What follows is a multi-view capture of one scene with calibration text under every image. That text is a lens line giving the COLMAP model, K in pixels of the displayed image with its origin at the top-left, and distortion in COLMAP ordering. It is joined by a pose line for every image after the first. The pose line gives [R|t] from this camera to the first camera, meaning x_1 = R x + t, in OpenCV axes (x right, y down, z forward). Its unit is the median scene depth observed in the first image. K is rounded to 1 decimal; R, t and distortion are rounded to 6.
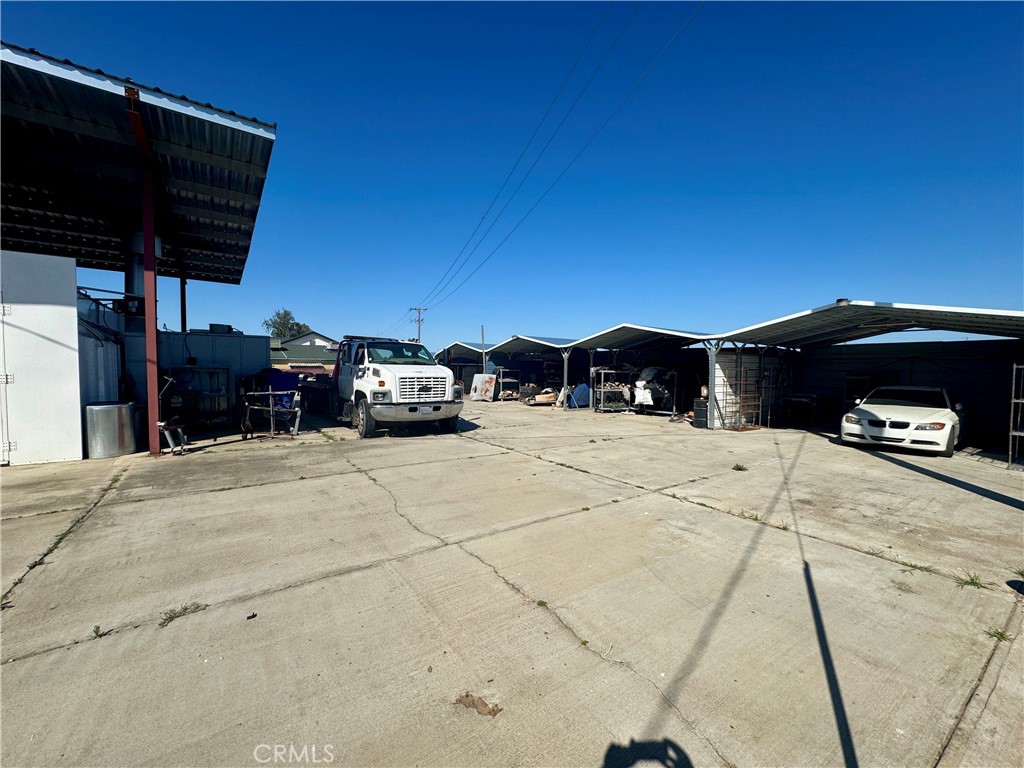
lens RADIAL K [[407.5, 0, 512.0], [0, 407.5, 384.0], [0, 0, 1]] dist [-0.001787, 0.000272]
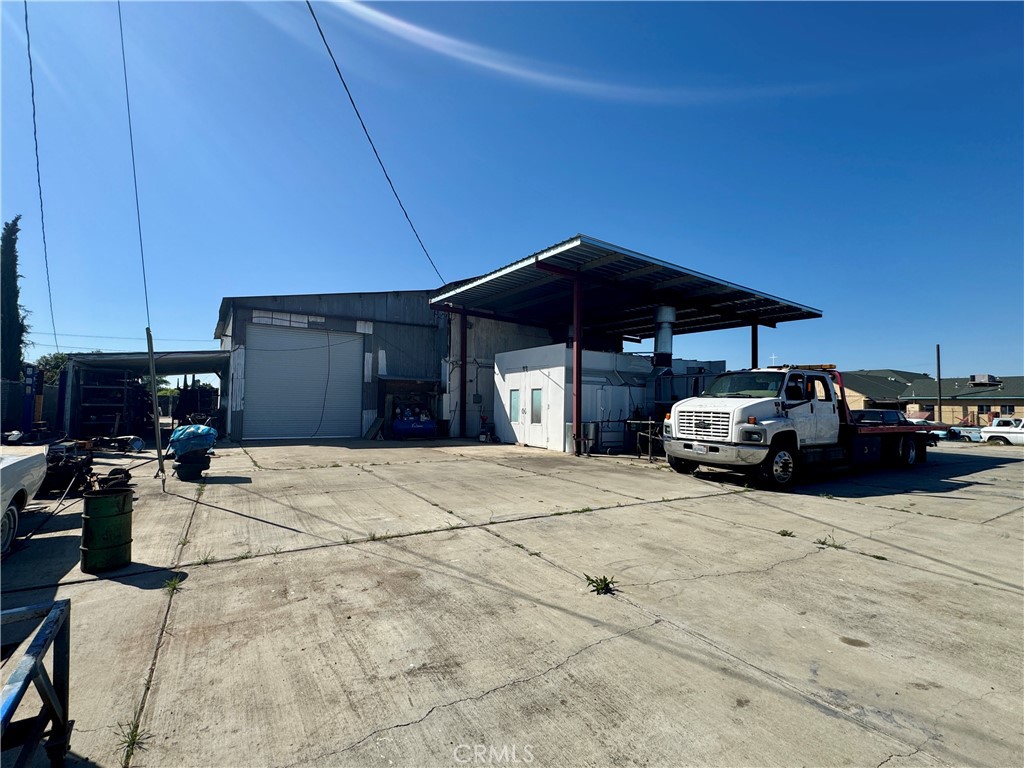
lens RADIAL K [[487.4, 0, 512.0], [0, 487.4, 384.0], [0, 0, 1]] dist [-0.015767, -0.000014]
pose [[-0.057036, -0.048126, -0.997212, 1.142814], [-0.054143, 0.997517, -0.045044, -0.008466], [0.996903, 0.051423, -0.059500, 0.884184]]
